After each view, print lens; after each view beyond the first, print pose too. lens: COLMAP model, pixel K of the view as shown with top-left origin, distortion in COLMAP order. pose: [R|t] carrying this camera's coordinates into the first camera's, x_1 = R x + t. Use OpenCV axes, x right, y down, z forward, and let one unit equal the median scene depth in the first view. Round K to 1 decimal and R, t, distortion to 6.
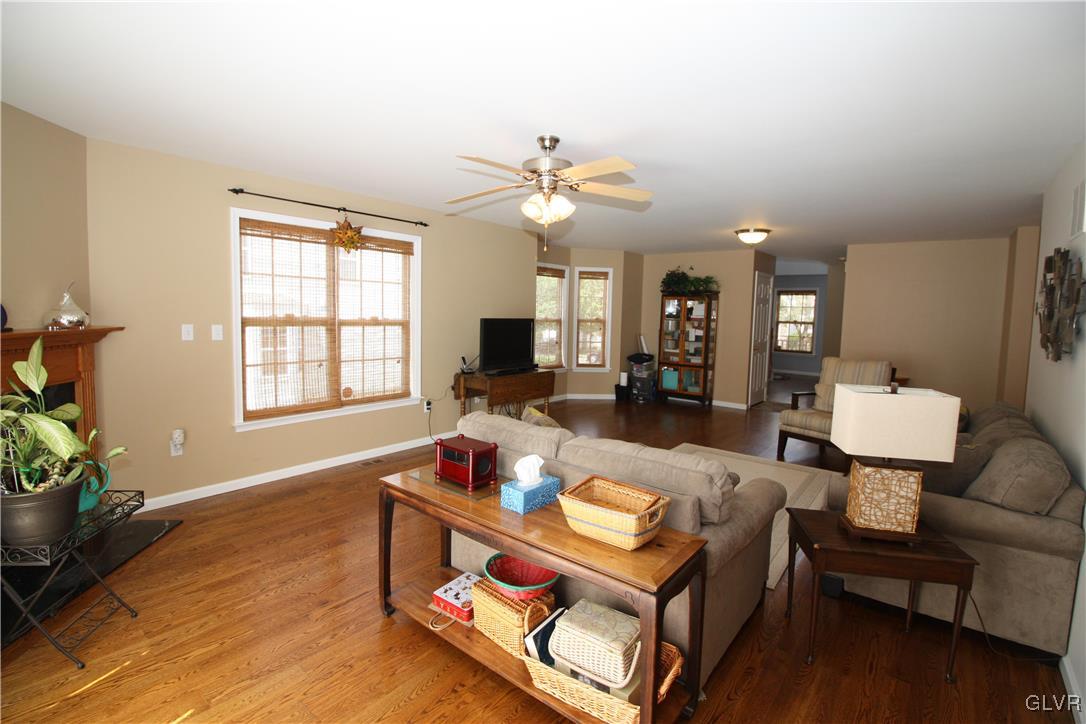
lens RADIAL K [[504.4, 0, 539.6], [0, 504.4, 348.1], [0, 0, 1]] dist [0.002440, -0.013624]
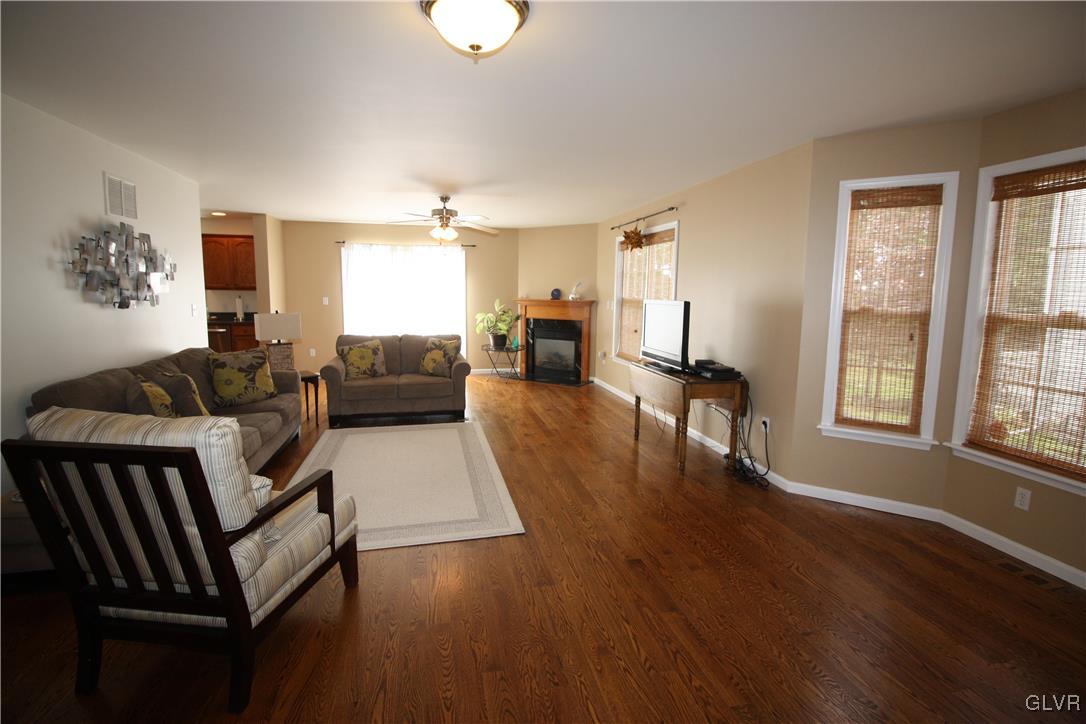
lens RADIAL K [[504.4, 0, 539.6], [0, 504.4, 348.1], [0, 0, 1]] dist [0.002440, -0.013624]
pose [[-0.626155, 0.056374, -0.777658, 1.025812], [-0.088162, 0.985867, 0.142453, -0.118893], [0.774698, 0.157757, -0.612336, 1.984703]]
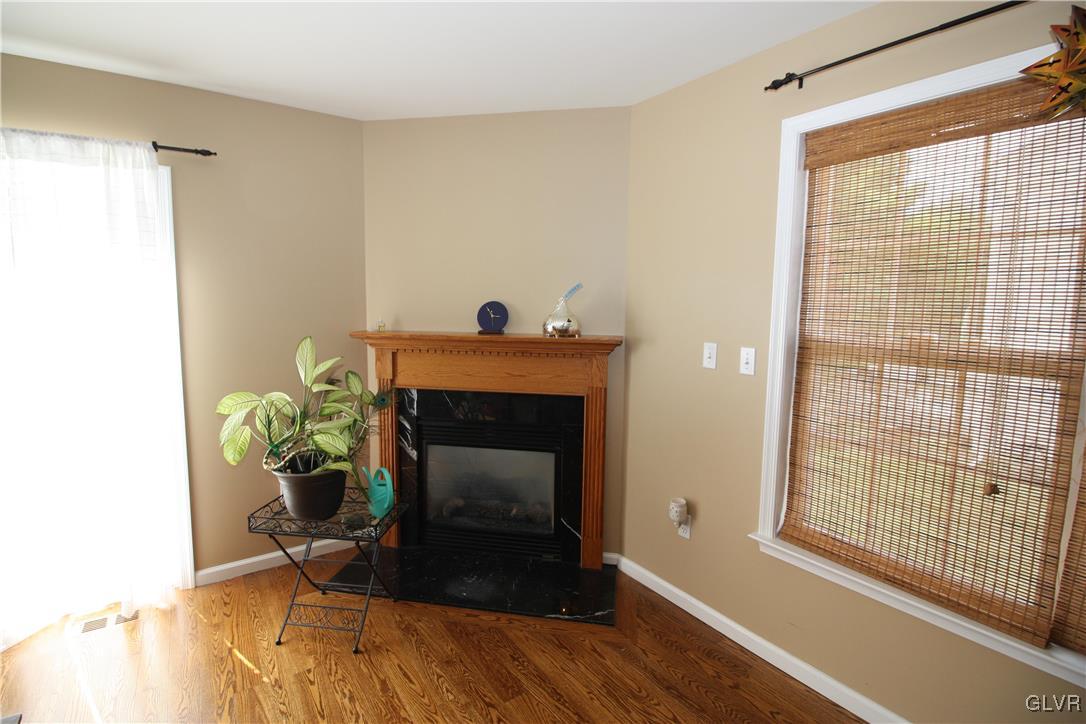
lens RADIAL K [[504.4, 0, 539.6], [0, 504.4, 348.1], [0, 0, 1]] dist [0.002440, -0.013624]
pose [[-0.281123, 0.064459, -0.957505, -0.041929], [-0.093230, 0.991188, 0.094099, -0.076421], [0.955133, 0.115721, -0.272636, 0.933593]]
